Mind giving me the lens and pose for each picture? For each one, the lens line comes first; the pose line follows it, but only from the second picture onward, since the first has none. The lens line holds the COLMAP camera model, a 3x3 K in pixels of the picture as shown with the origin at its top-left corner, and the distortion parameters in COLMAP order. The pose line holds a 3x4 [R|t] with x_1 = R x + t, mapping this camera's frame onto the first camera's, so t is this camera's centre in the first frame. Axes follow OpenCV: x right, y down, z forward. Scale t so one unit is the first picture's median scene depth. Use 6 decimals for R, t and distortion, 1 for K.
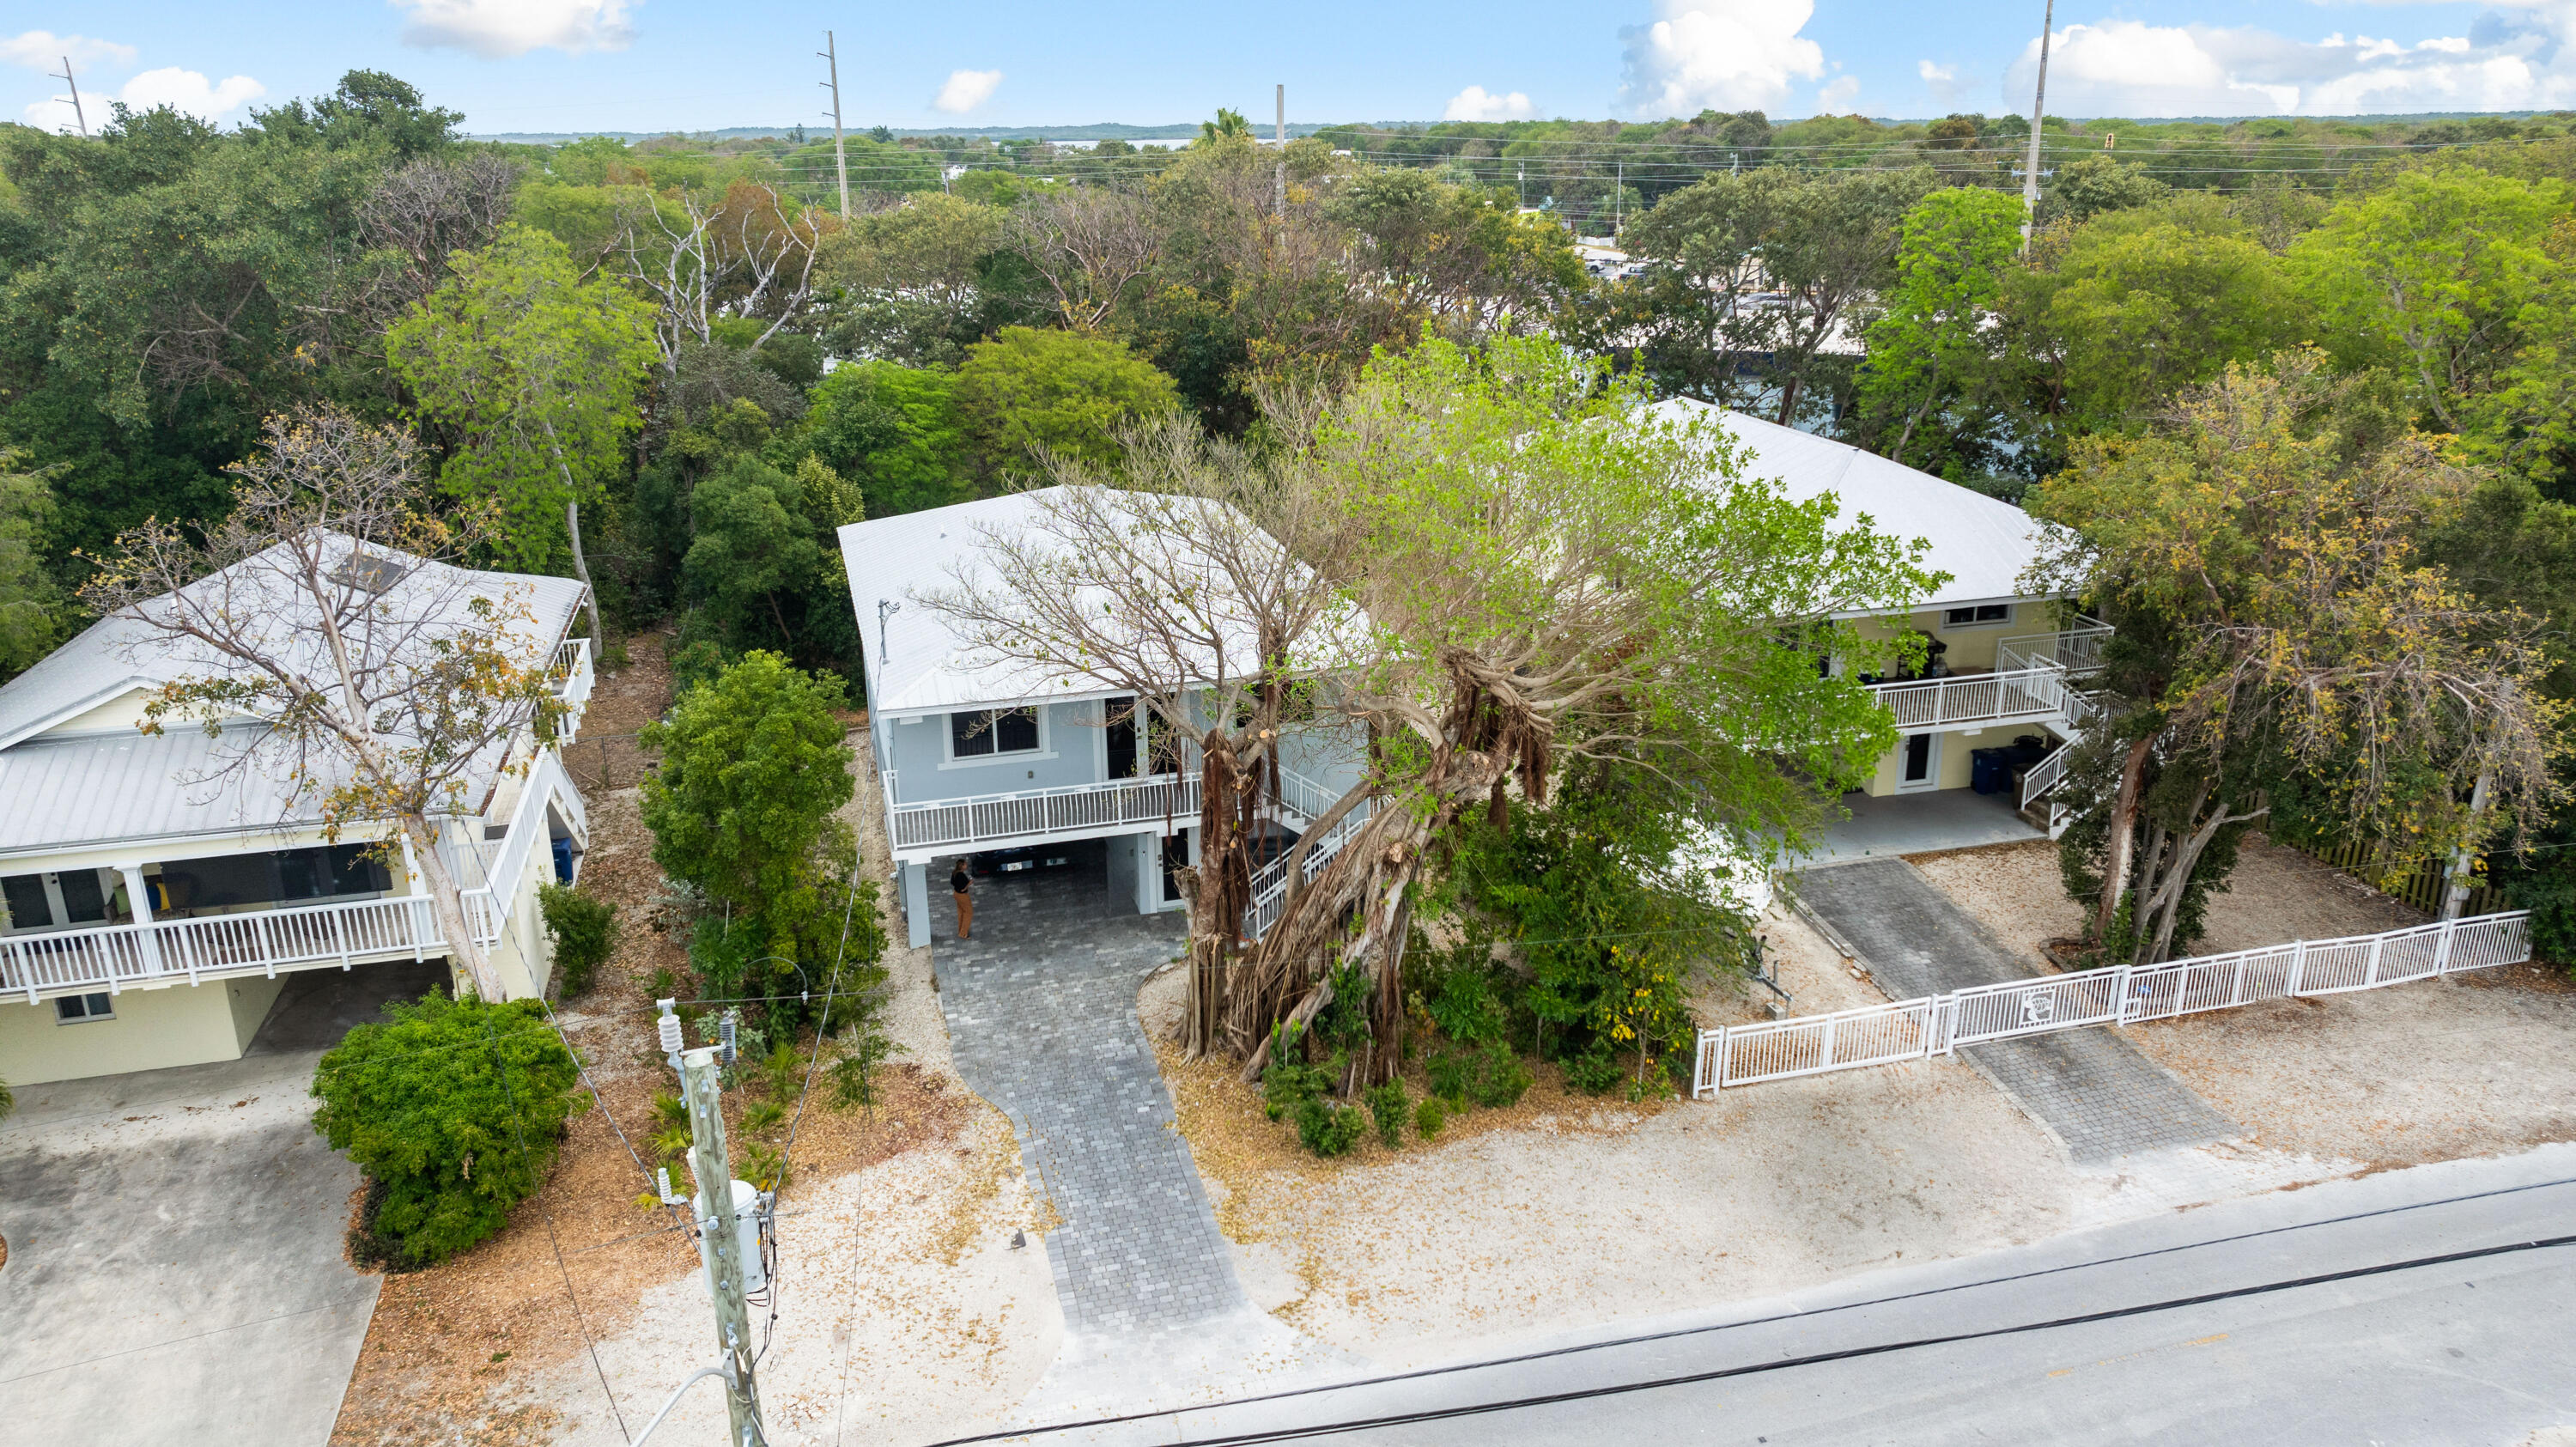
lens RADIAL K [[1784.0, 0, 1288.0], [0, 1784.0, 723.5], [0, 0, 1]] dist [-0.003339, 0.000205]
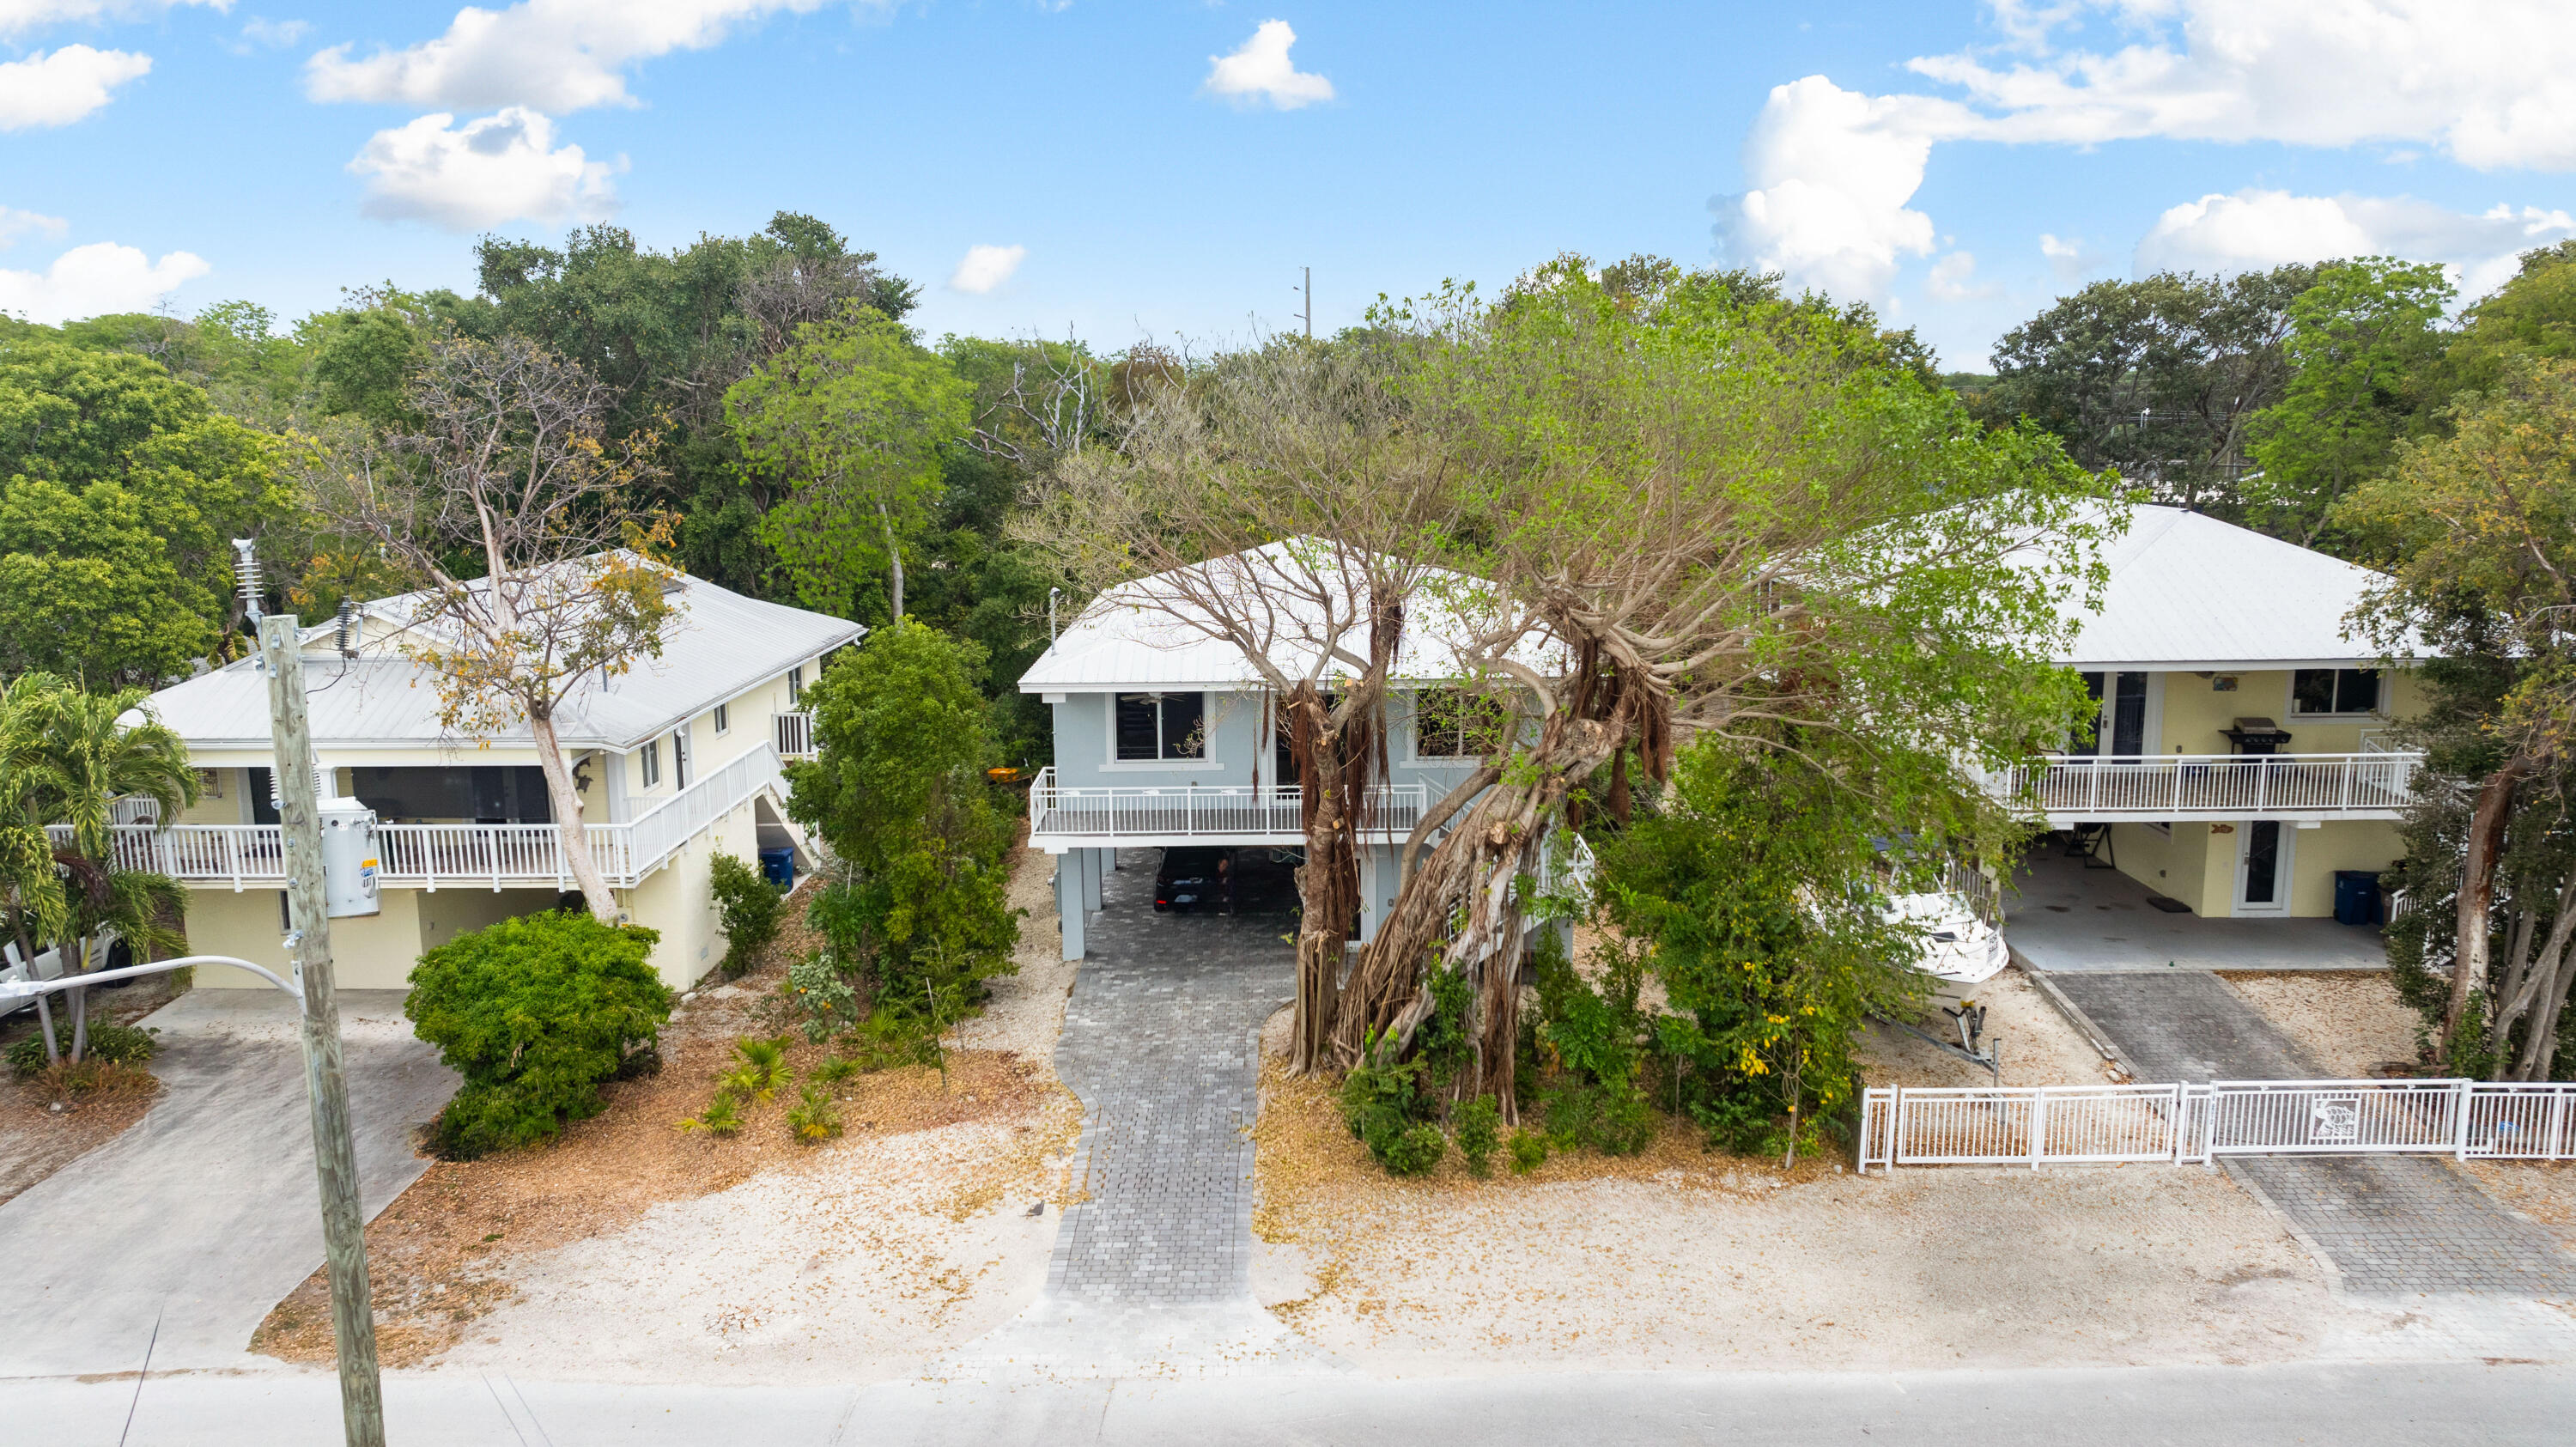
lens RADIAL K [[1784.0, 0, 1288.0], [0, 1784.0, 723.5], [0, 0, 1]] dist [-0.003339, 0.000205]
pose [[0.964662, 0.050523, -0.258602, 0.176386], [-0.085653, 0.988271, -0.126430, 0.132016], [0.249181, 0.144112, 0.957674, 0.106448]]
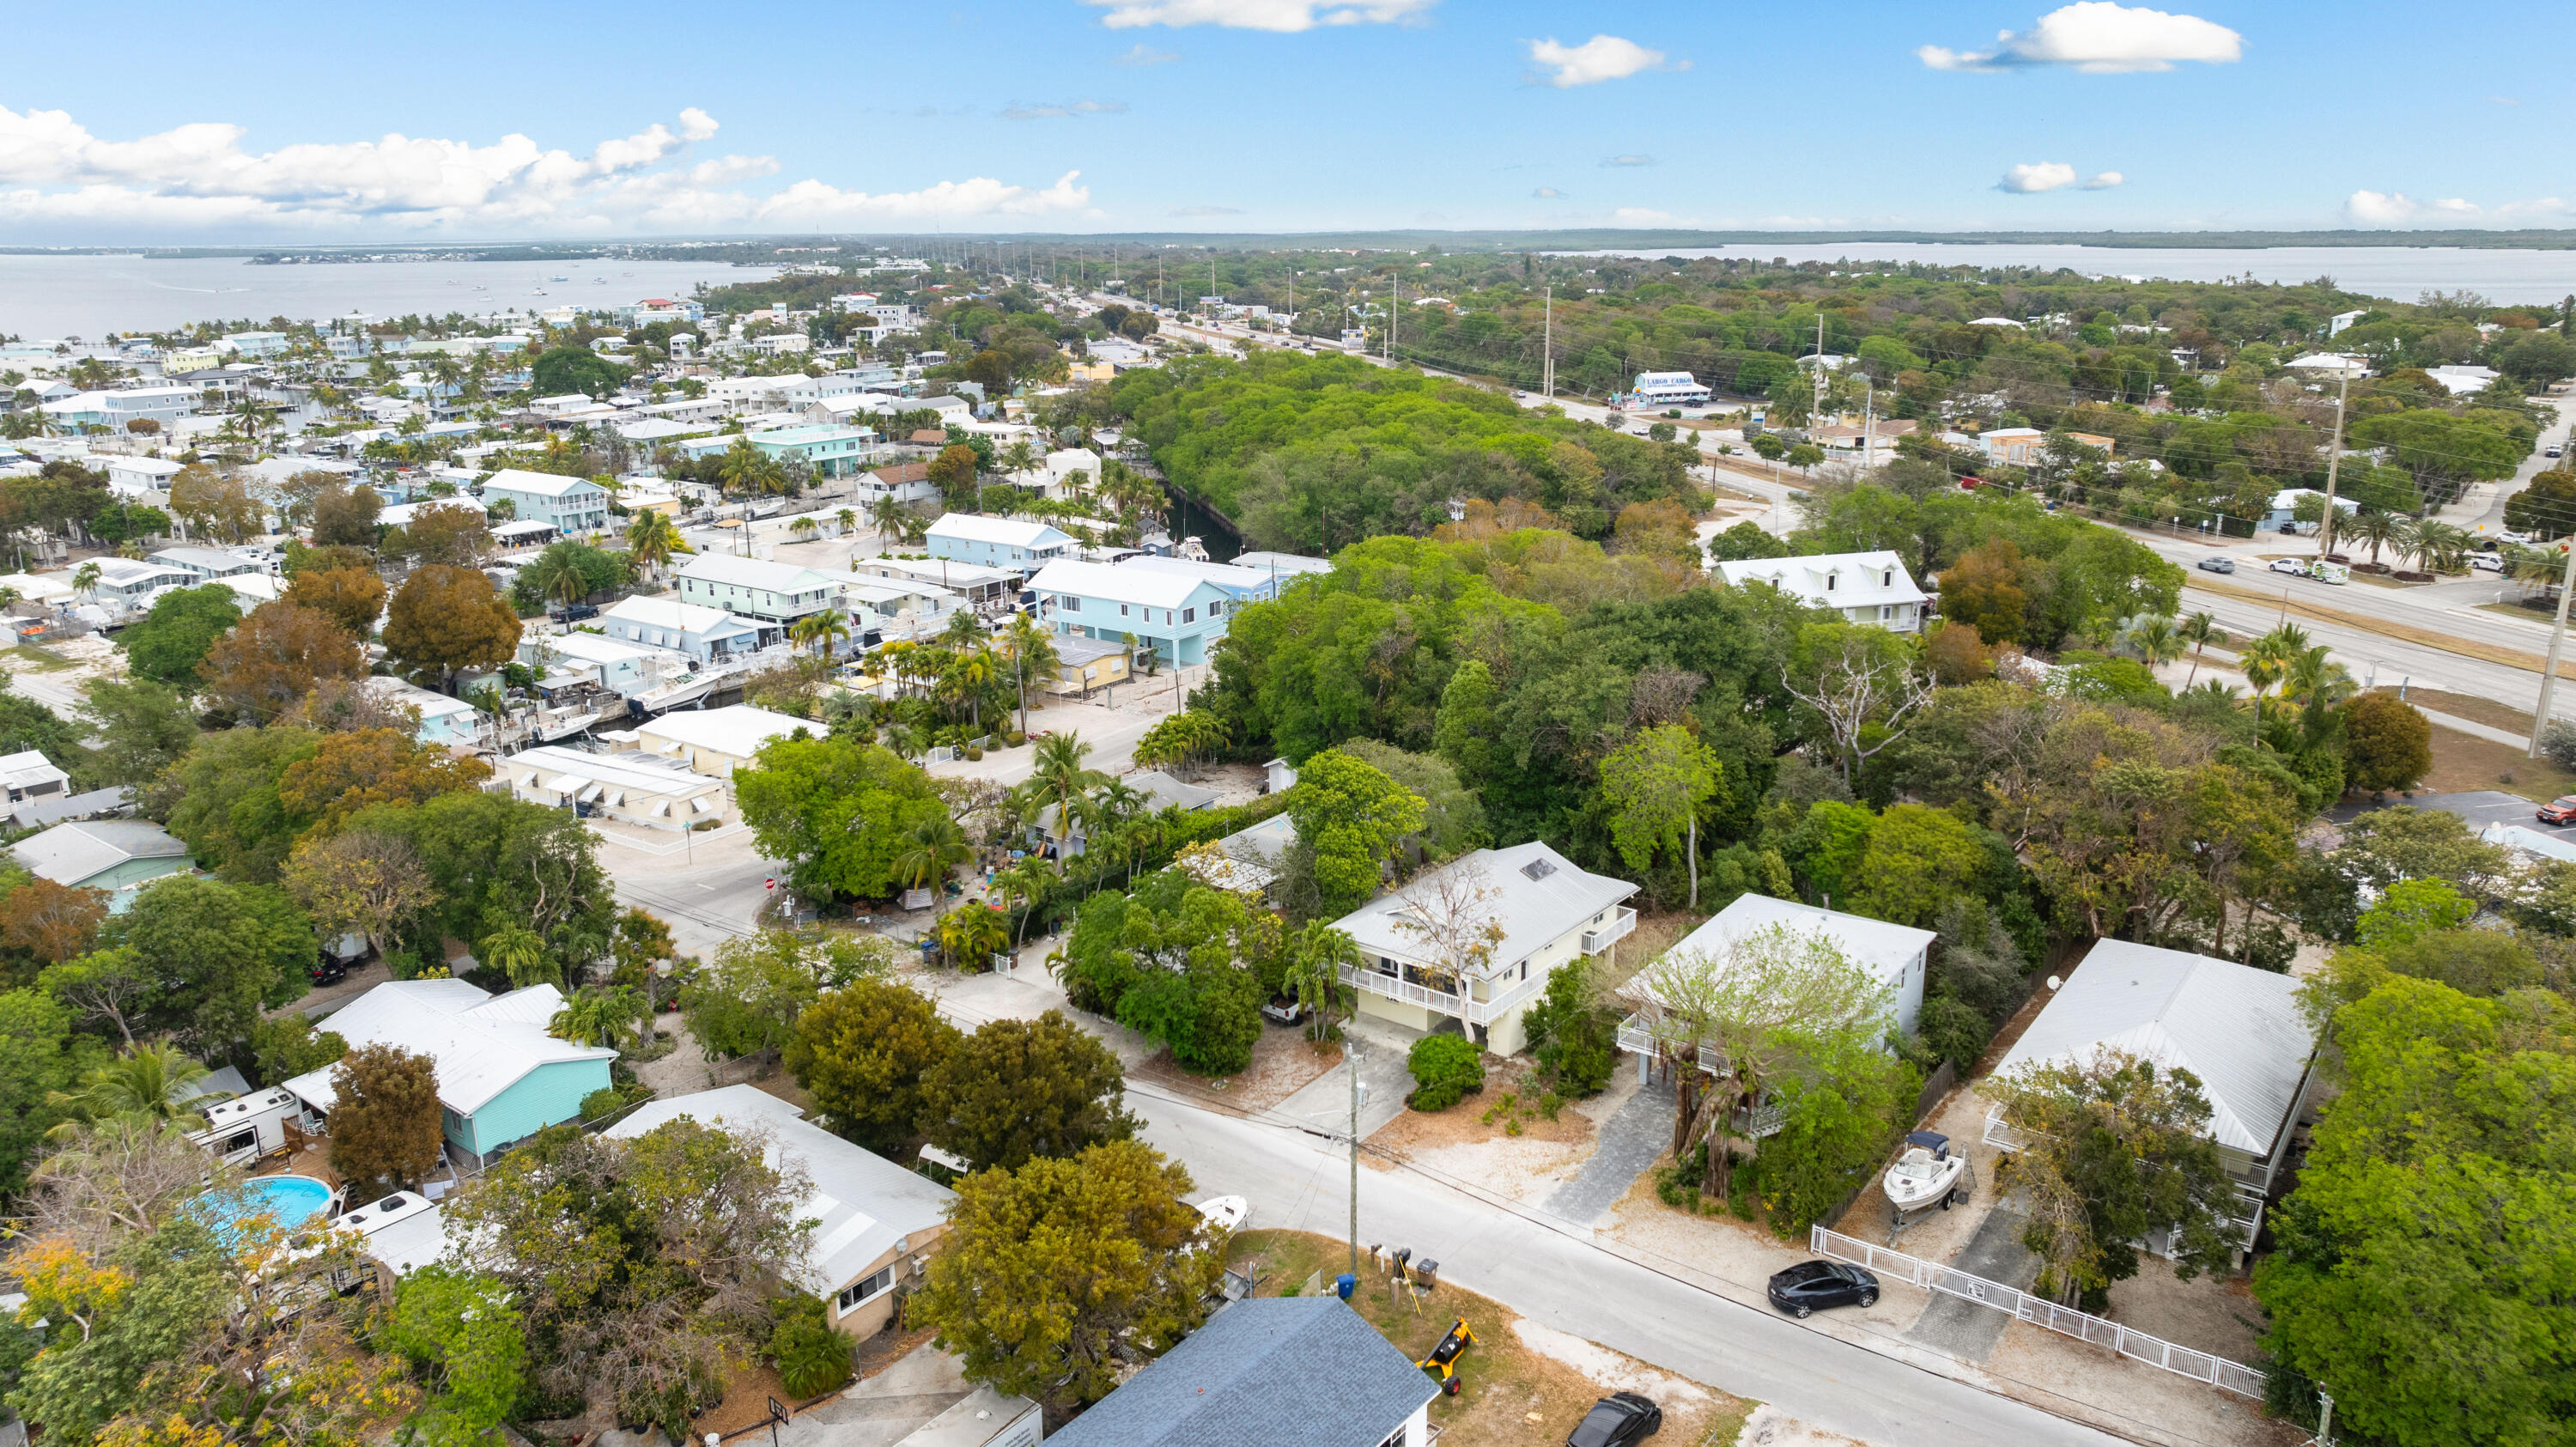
lens RADIAL K [[1784.0, 0, 1288.0], [0, 1784.0, 723.5], [0, 0, 1]] dist [-0.003339, 0.000205]
pose [[0.607726, 0.212043, -0.765315, 1.505269], [-0.242244, 0.967263, 0.075633, -0.498592], [0.756298, 0.139429, 0.639197, -1.194015]]
